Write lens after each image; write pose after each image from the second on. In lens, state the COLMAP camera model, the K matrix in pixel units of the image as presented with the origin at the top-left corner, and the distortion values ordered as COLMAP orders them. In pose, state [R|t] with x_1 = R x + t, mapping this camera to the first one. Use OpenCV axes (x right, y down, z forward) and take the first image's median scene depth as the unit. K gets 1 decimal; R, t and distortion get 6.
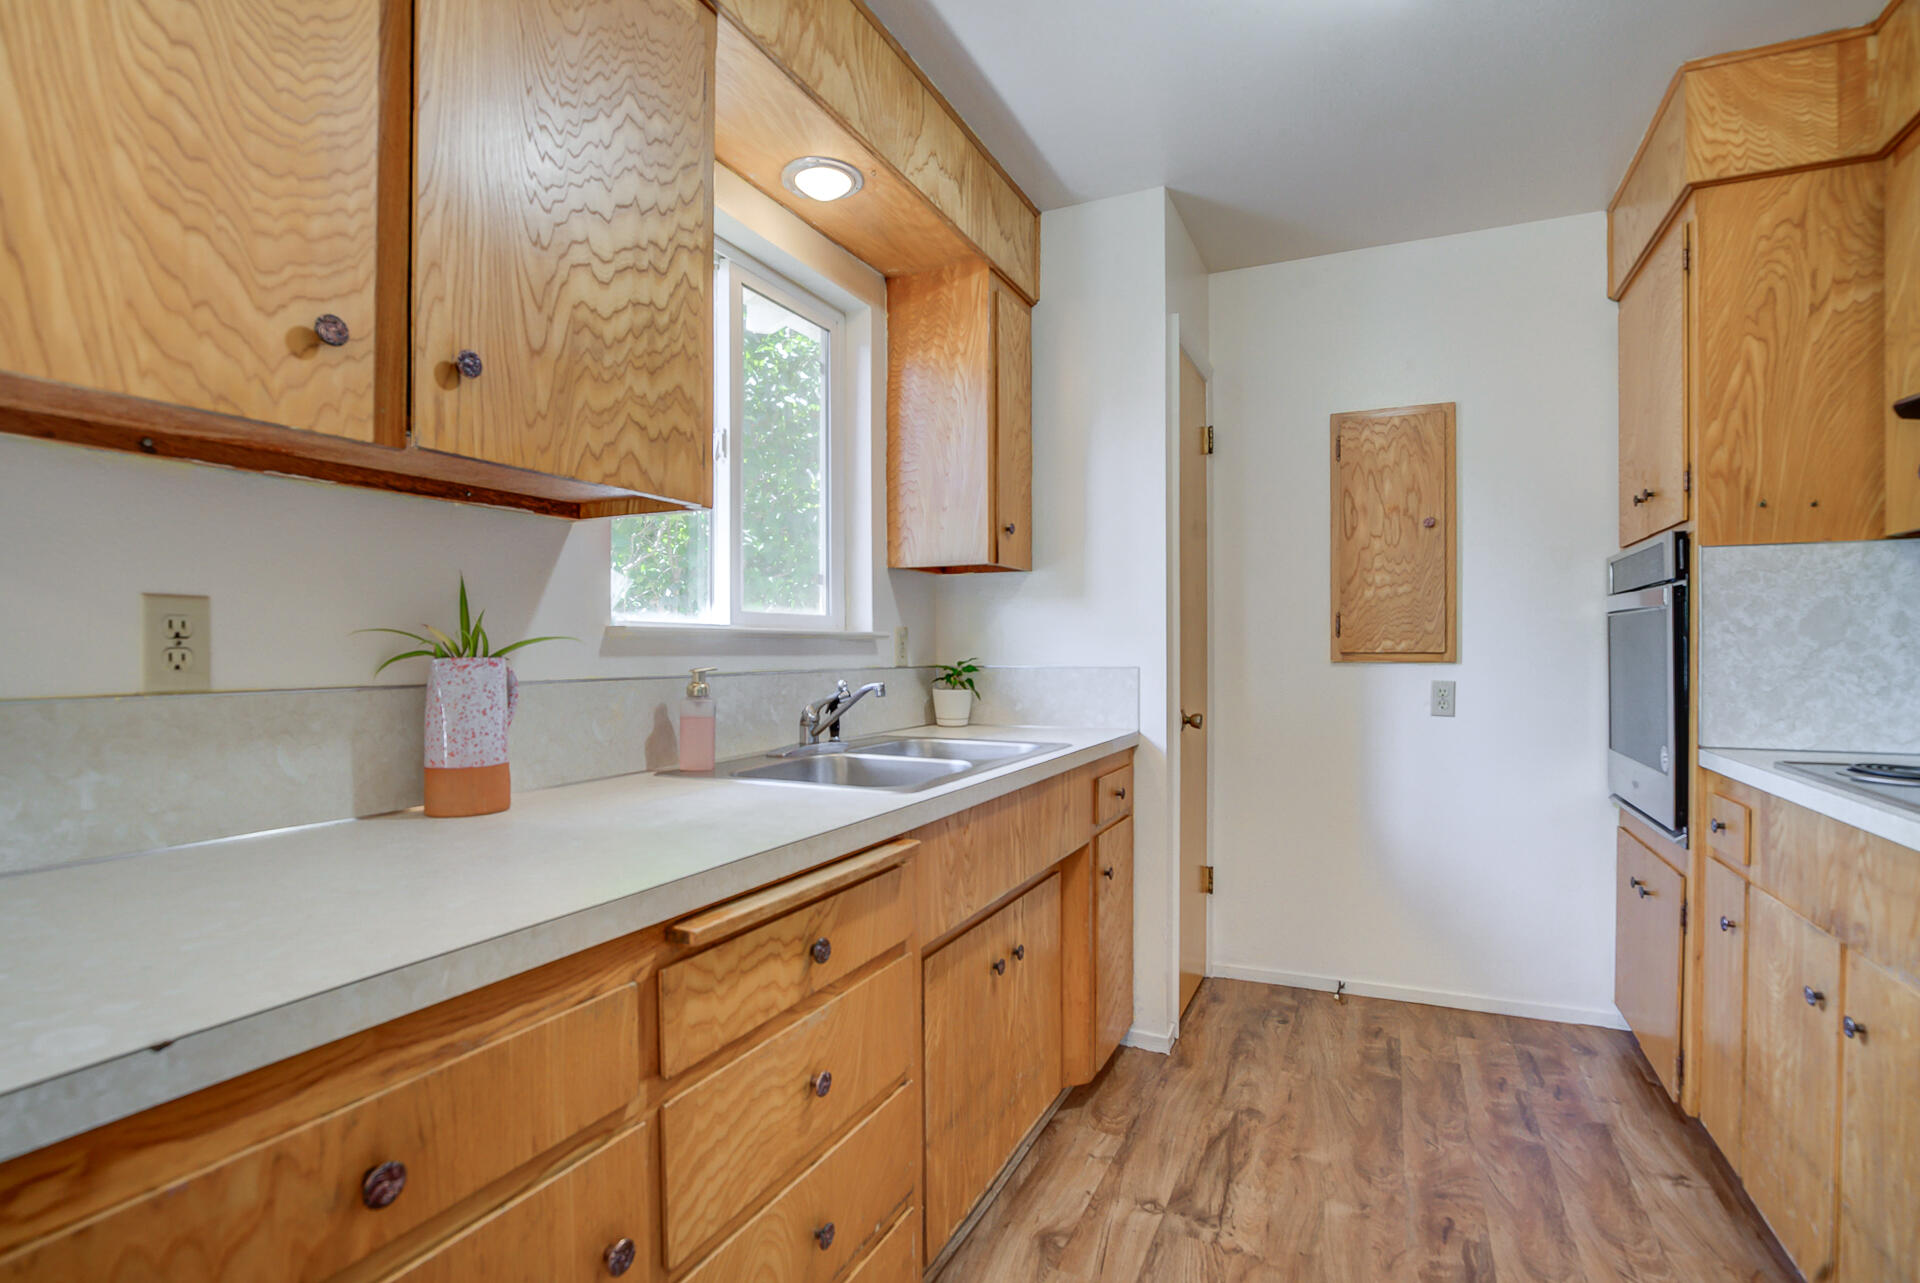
lens RADIAL K [[920.5, 0, 964.1], [0, 920.5, 638.0], [0, 0, 1]] dist [-0.032388, 0.005013]
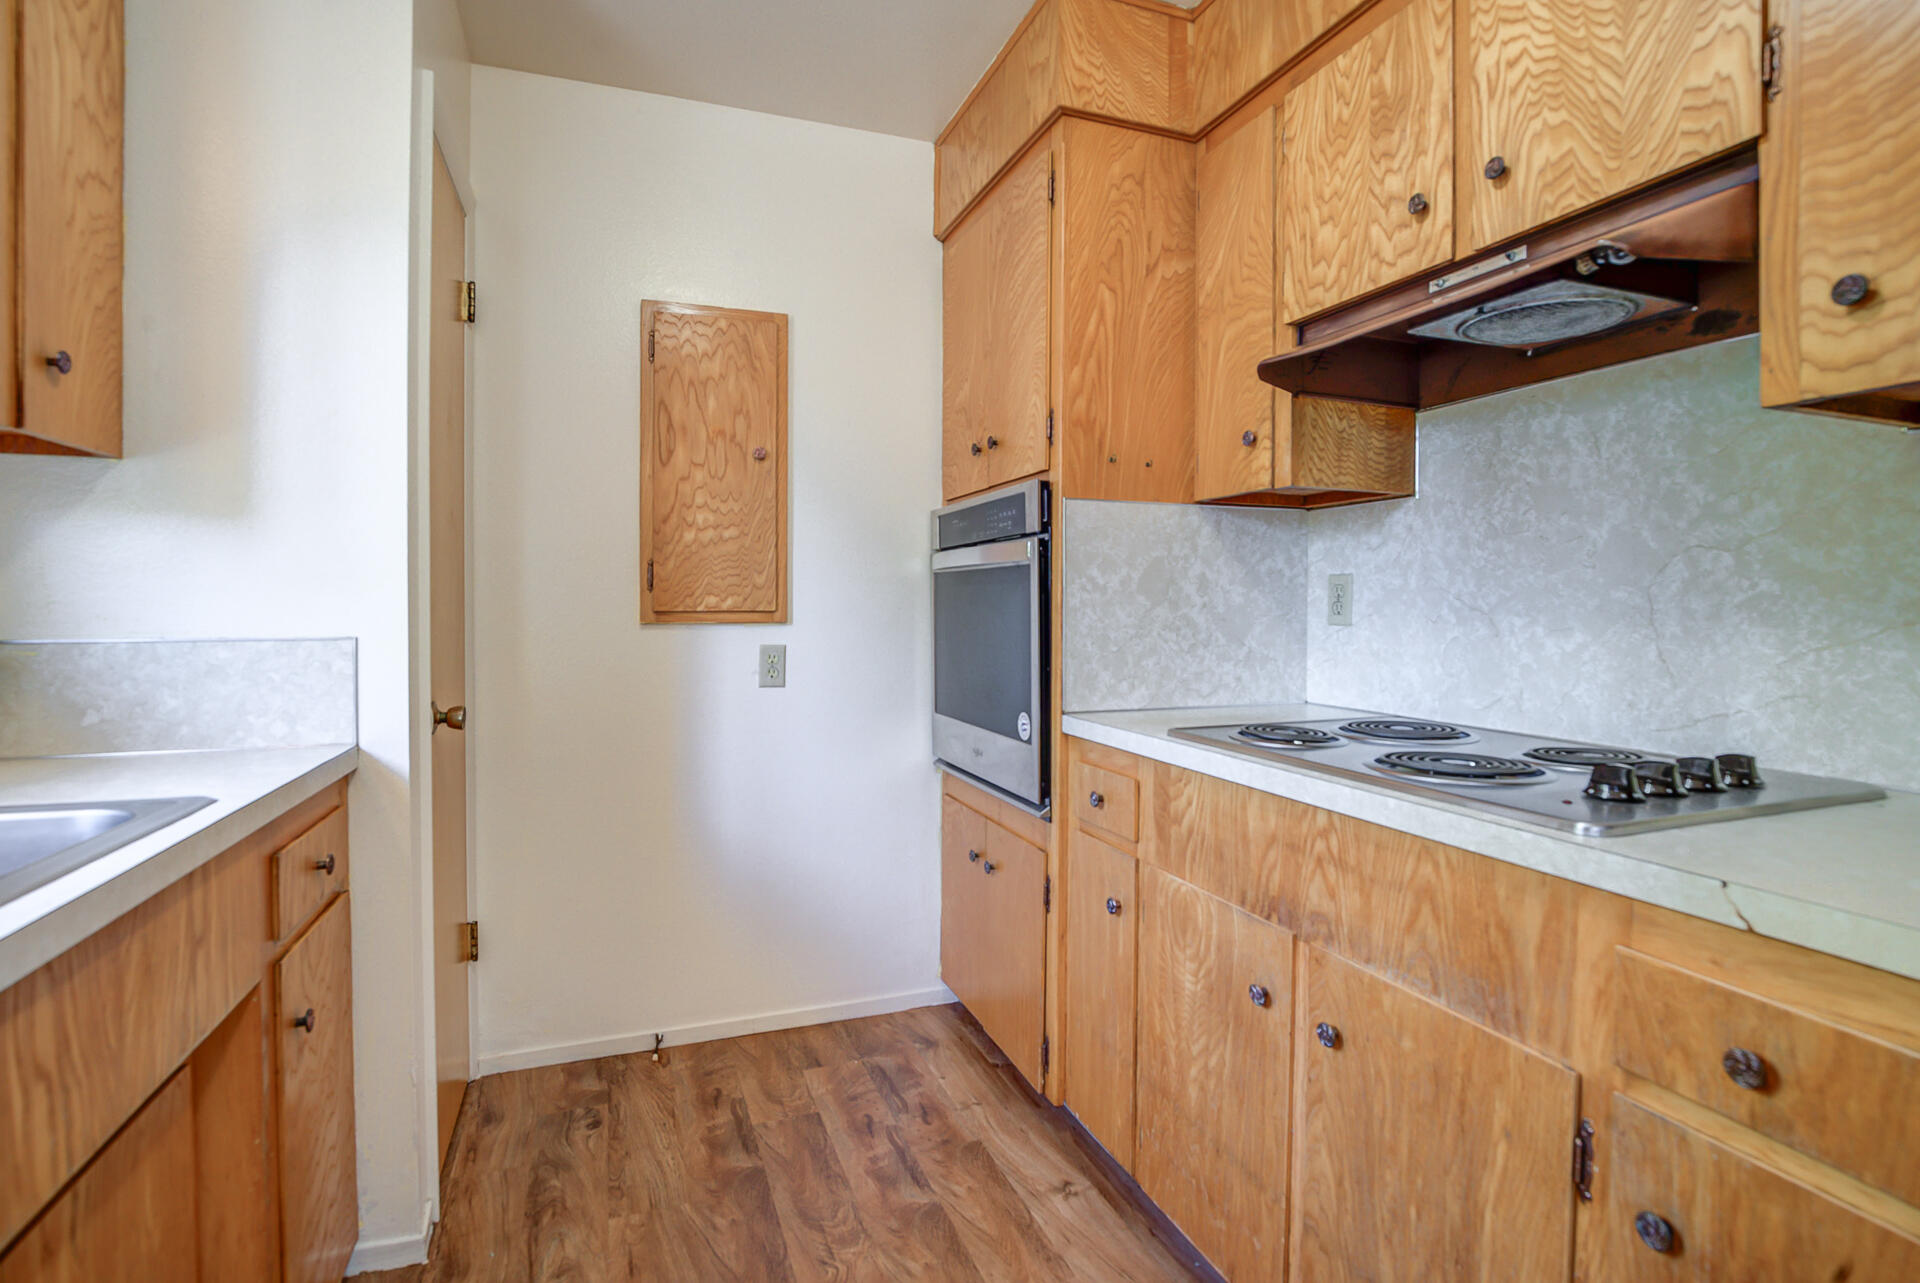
lens RADIAL K [[920.5, 0, 952.9], [0, 920.5, 617.8], [0, 0, 1]] dist [-0.032388, 0.005013]
pose [[0.702862, -0.008101, 0.711280, 0.052826], [-0.010326, 0.999714, 0.021589, 0.002706], [-0.711251, -0.022519, 0.702577, 0.380571]]
